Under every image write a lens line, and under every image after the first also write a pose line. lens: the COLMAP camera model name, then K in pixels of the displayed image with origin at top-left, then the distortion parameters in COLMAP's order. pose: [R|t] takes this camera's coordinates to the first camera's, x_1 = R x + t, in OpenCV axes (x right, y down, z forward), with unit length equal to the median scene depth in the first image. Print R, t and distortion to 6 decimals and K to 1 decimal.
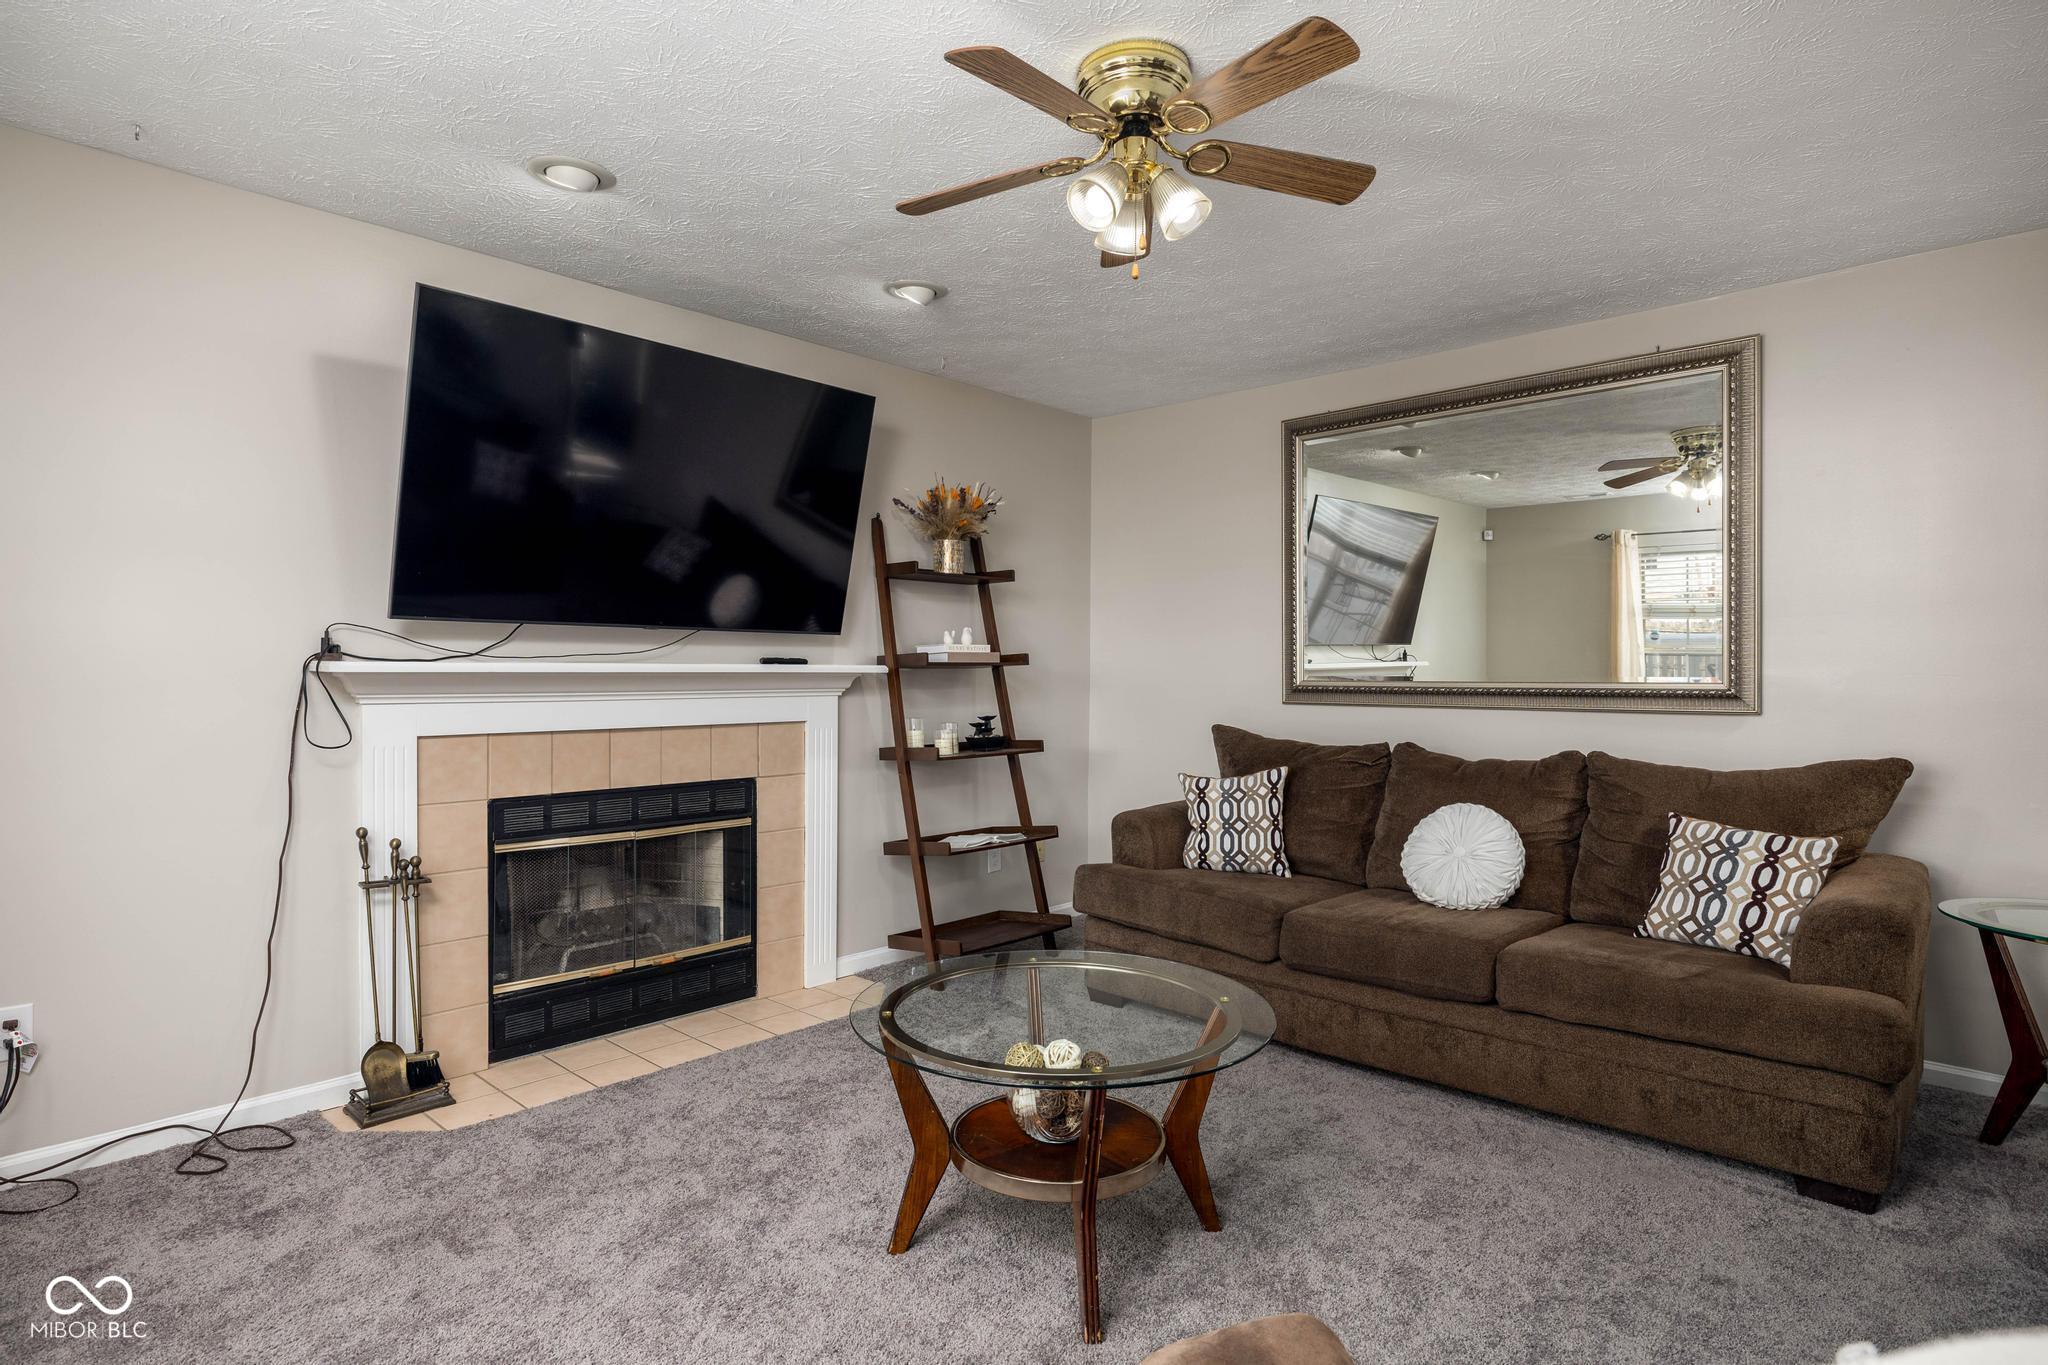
lens RADIAL K [[1102.6, 0, 946.7], [0, 1102.6, 675.4], [0, 0, 1]] dist [0.027816, -0.000003]
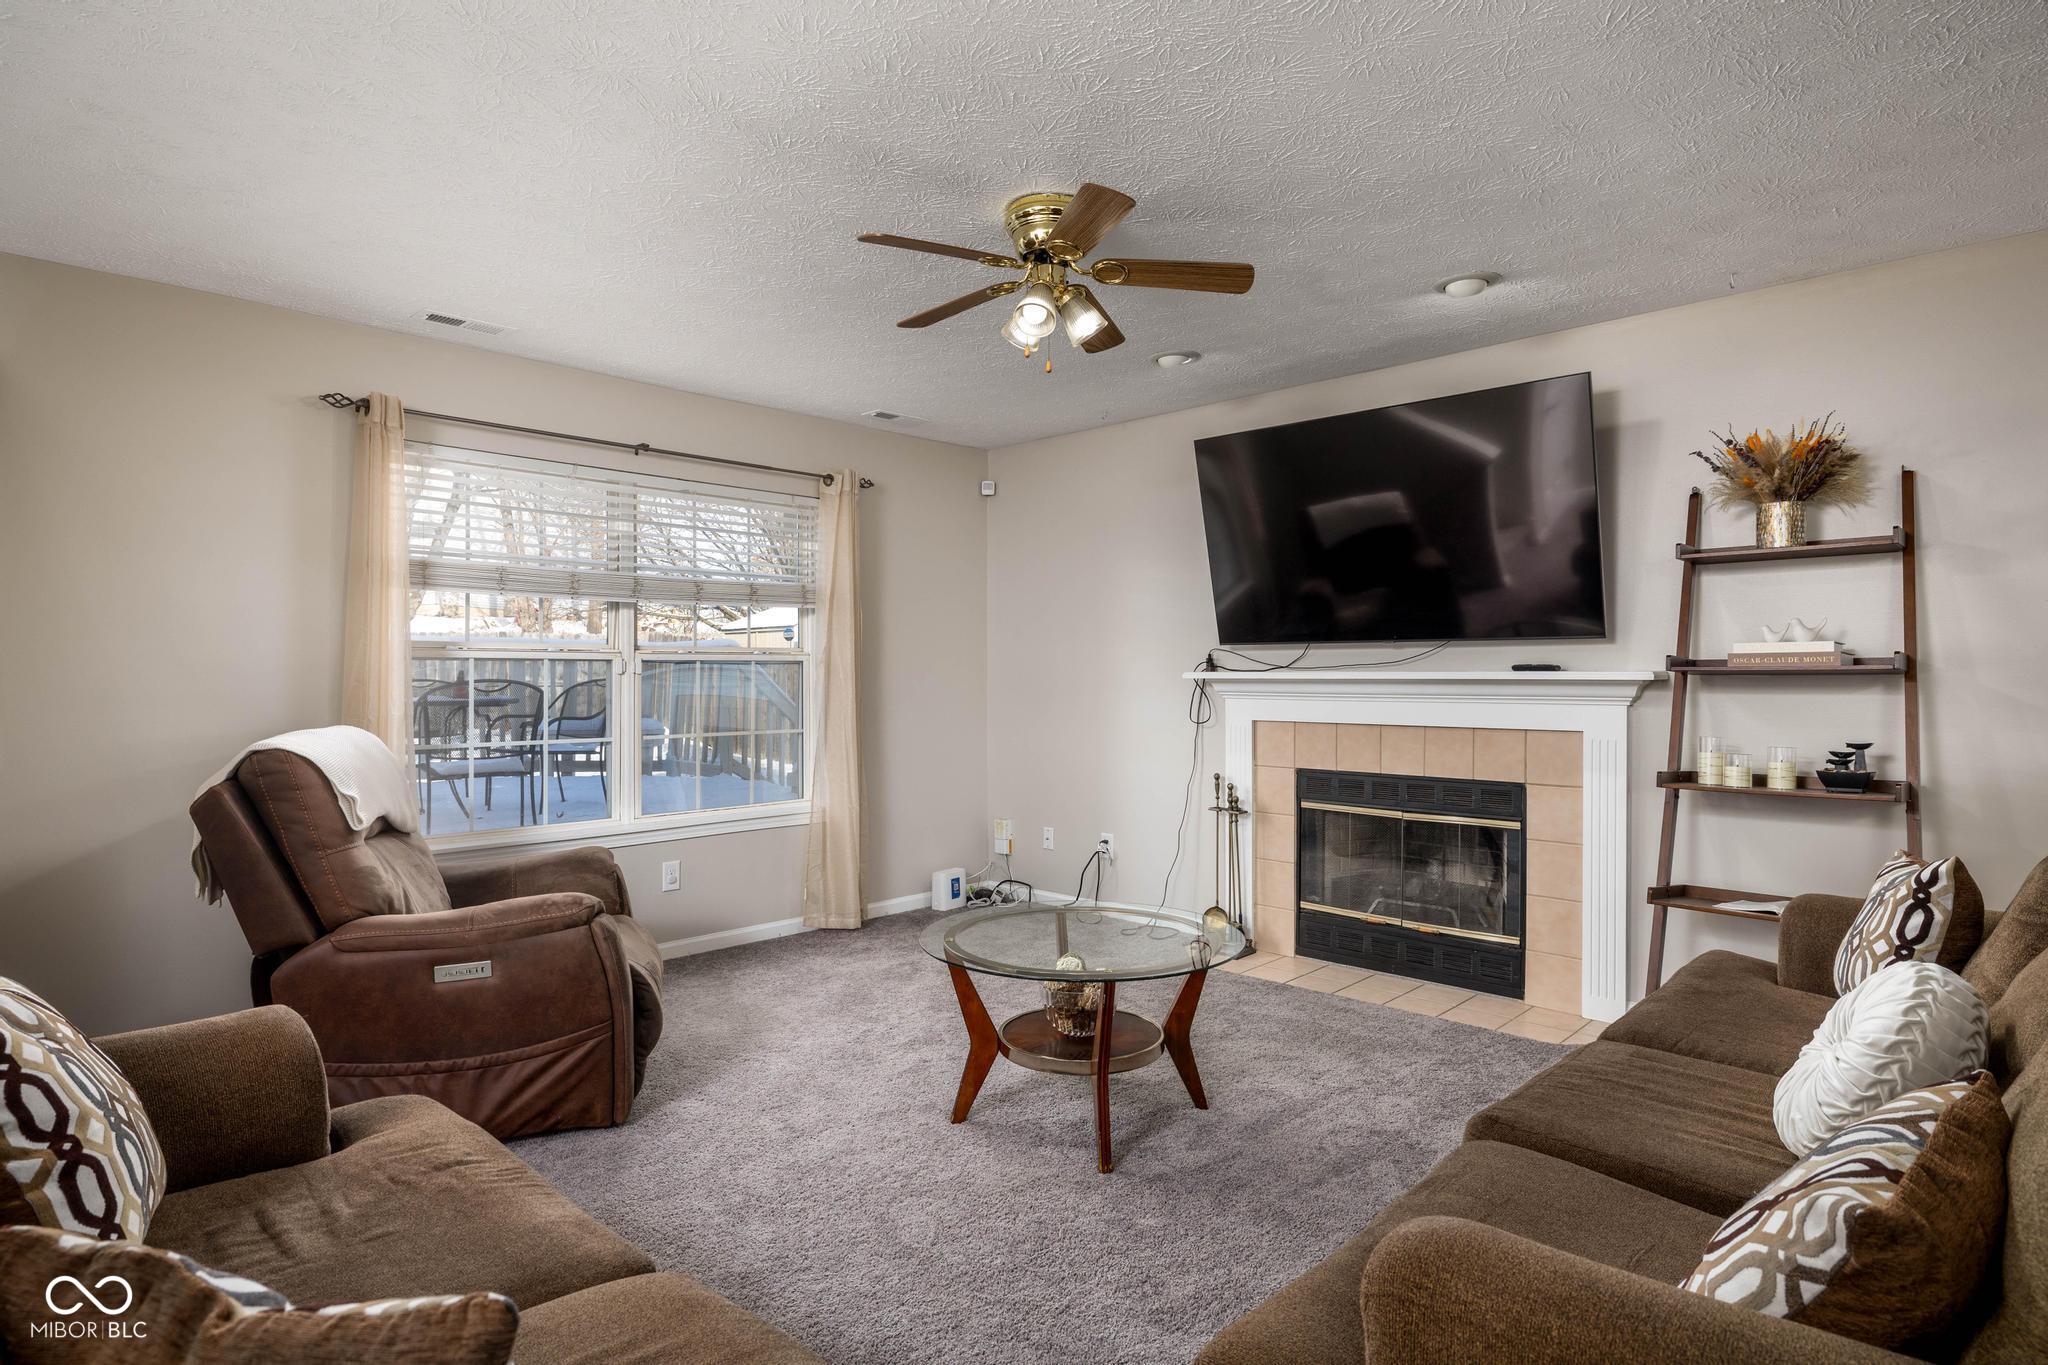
lens RADIAL K [[1102.6, 0, 946.7], [0, 1102.6, 675.4], [0, 0, 1]] dist [0.027816, -0.000003]
pose [[-0.014278, 0.001767, -0.999896, 0.862241], [-0.003285, 0.999993, 0.001814, -0.006423], [0.999893, 0.003310, -0.014272, 0.491936]]
